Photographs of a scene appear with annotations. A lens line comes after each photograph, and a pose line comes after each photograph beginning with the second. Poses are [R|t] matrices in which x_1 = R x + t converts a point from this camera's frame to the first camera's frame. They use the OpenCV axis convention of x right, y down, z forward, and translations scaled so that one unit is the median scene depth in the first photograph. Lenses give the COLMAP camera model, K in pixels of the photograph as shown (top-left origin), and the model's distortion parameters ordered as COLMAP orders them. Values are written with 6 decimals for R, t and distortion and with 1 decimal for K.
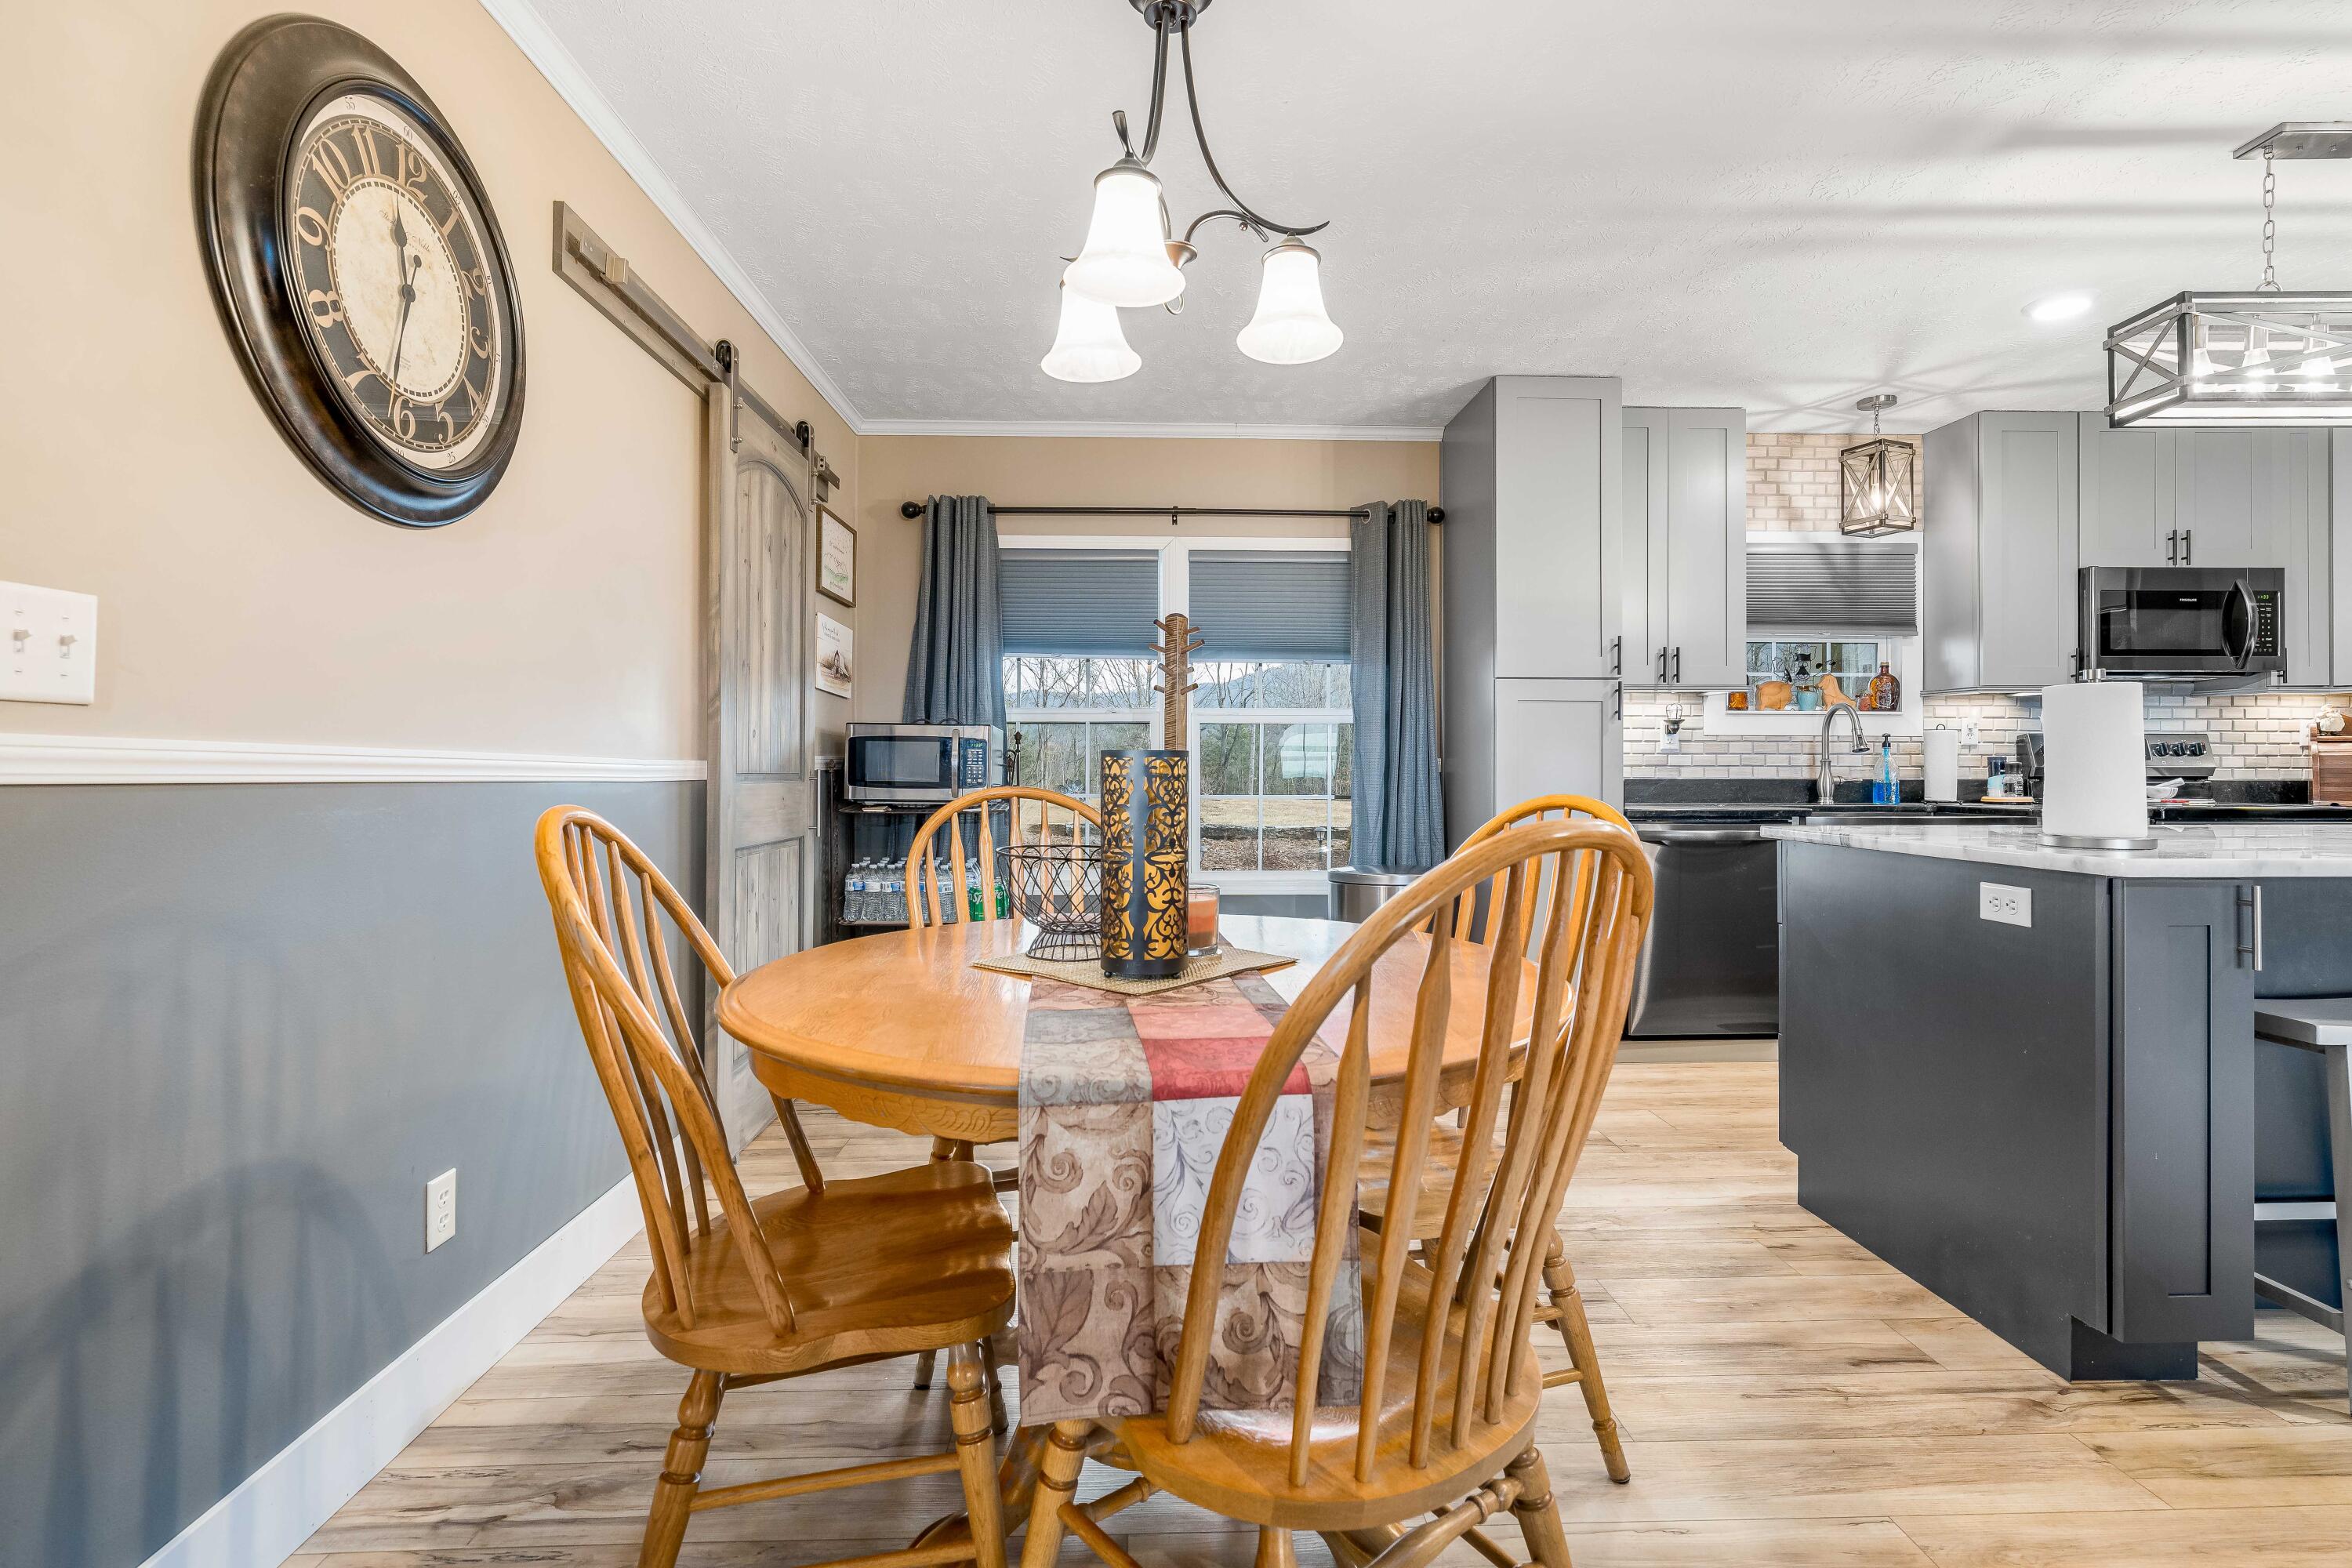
lens RADIAL K [[1095.6, 0, 1177.5], [0, 1095.6, 757.9], [0, 0, 1]] dist [-0.001888, -0.000501]
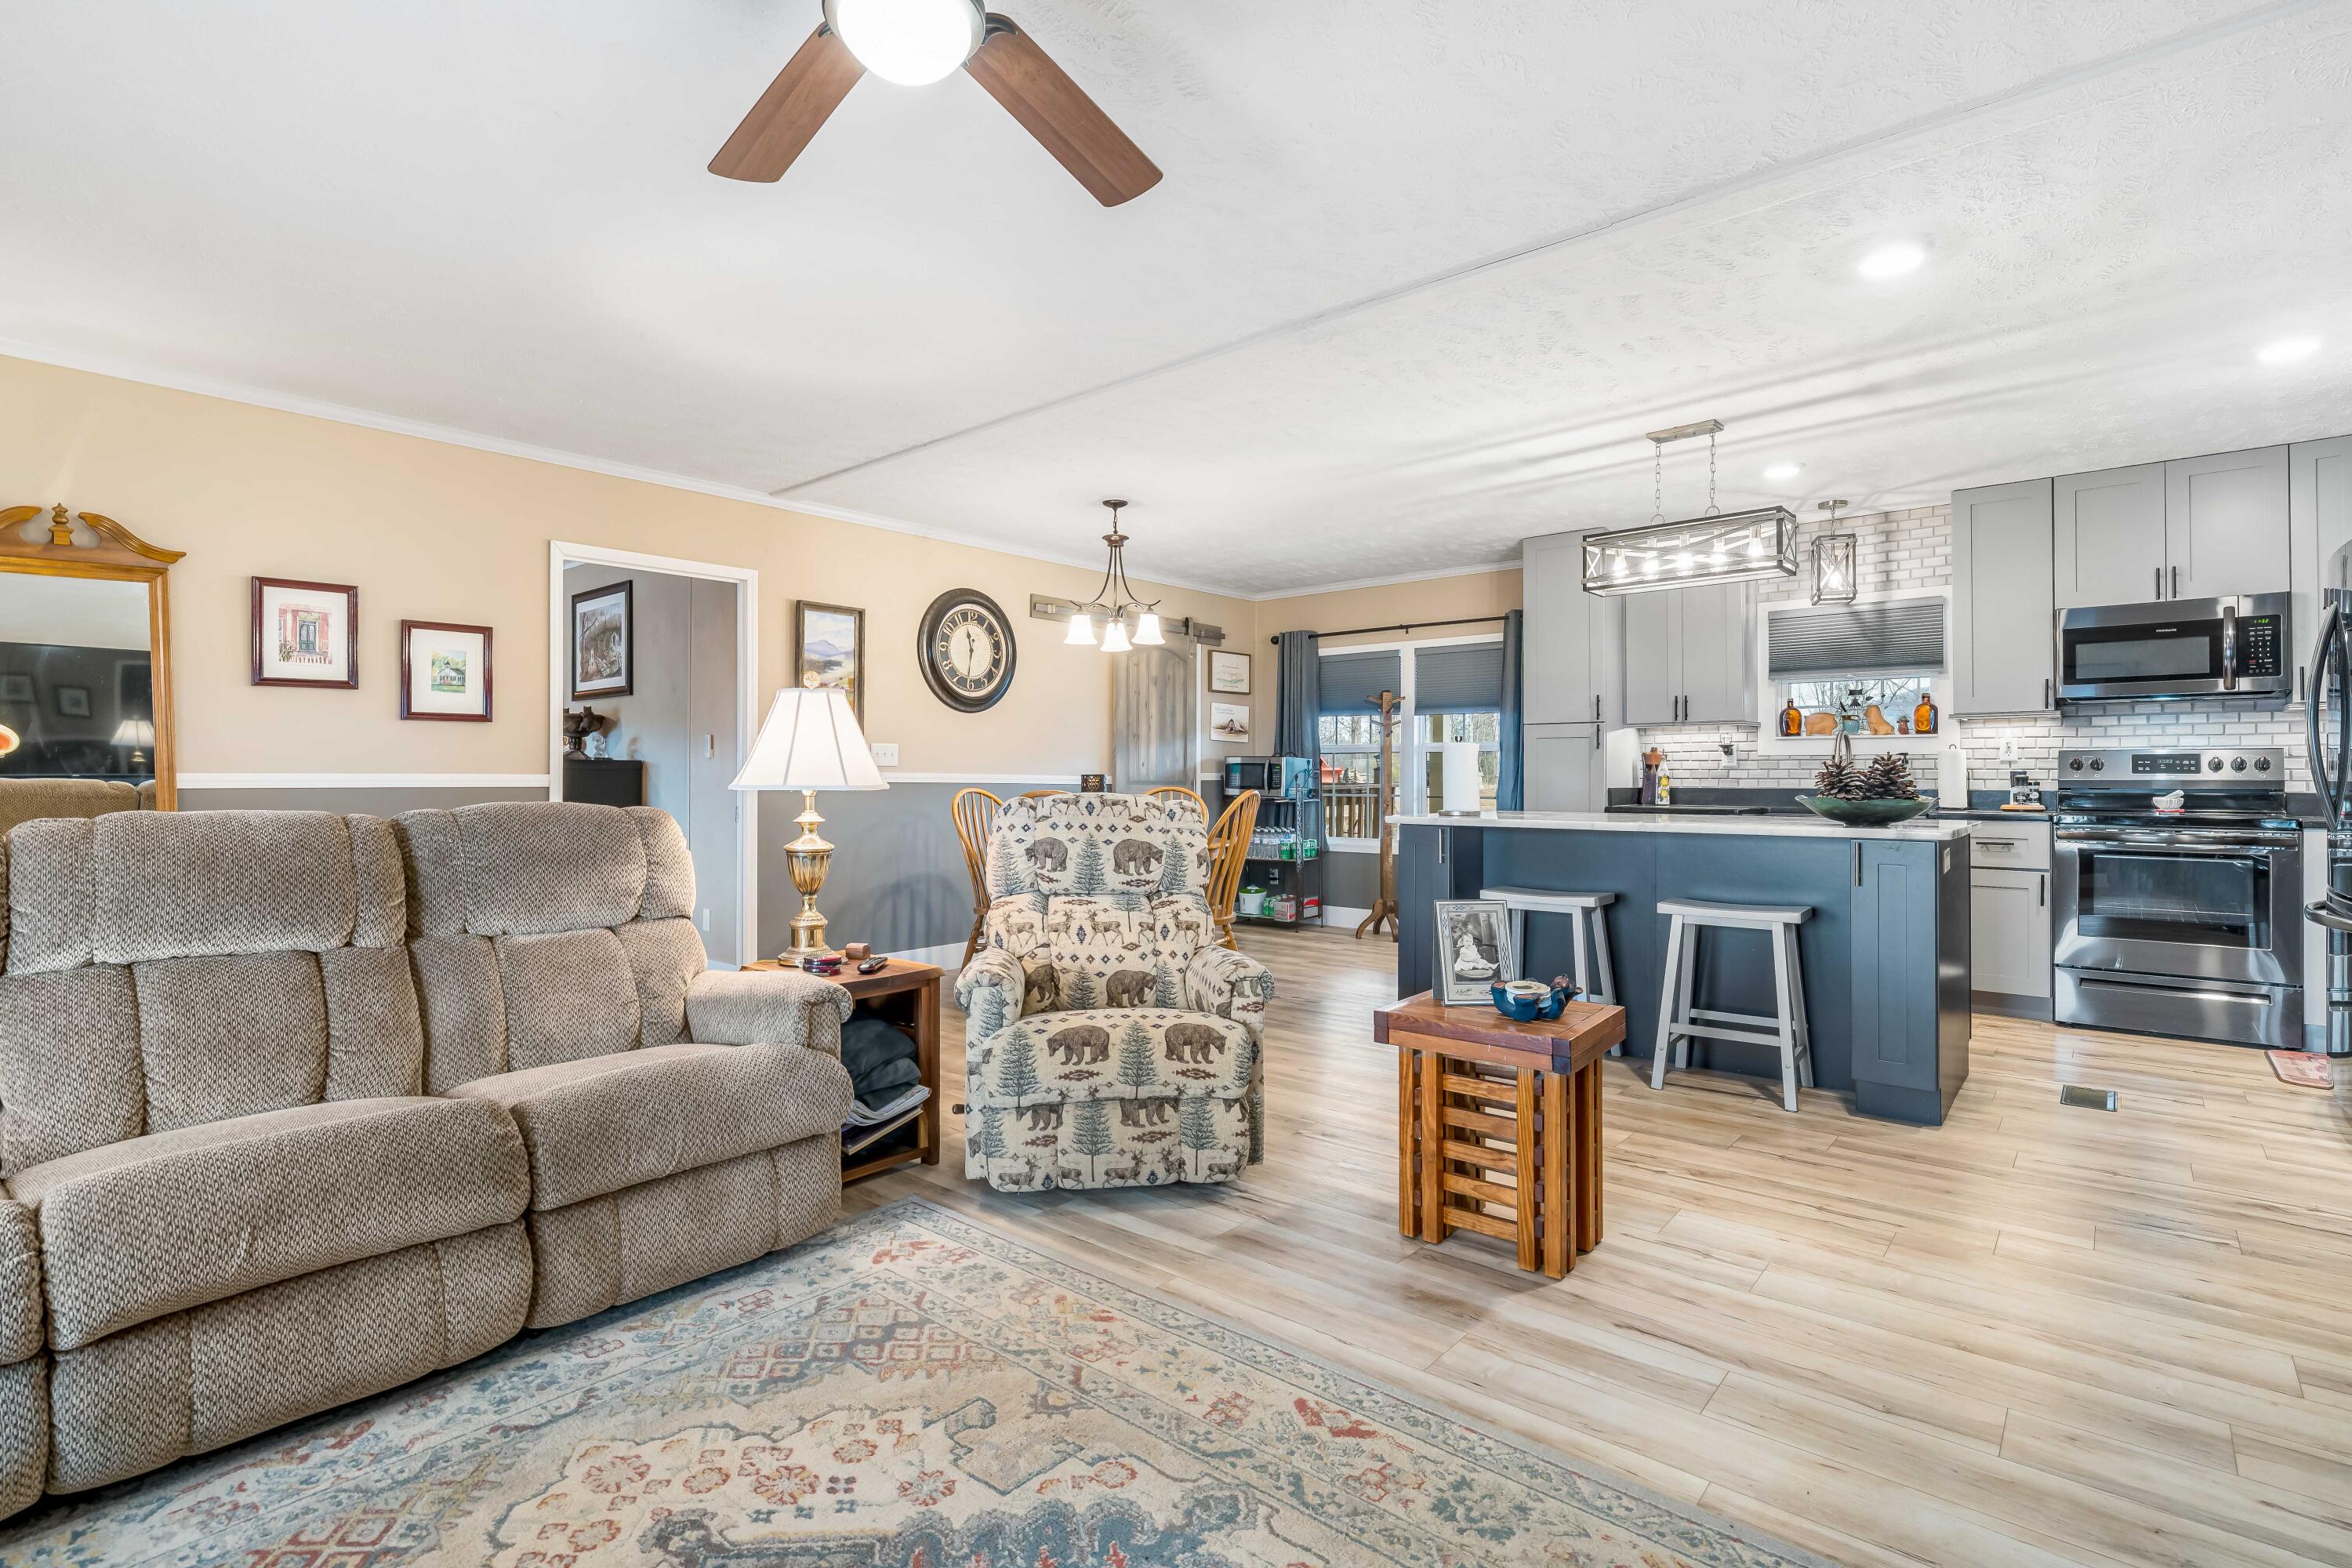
lens RADIAL K [[1118.3, 0, 1175.9], [0, 1118.3, 770.6], [0, 0, 1]] dist [0.001300, -0.000211]
pose [[0.732755, -0.003757, -0.680483, 0.917846], [0.005423, 0.999985, 0.000319, -0.006882], [0.680471, -0.003924, 0.732764, -0.502331]]
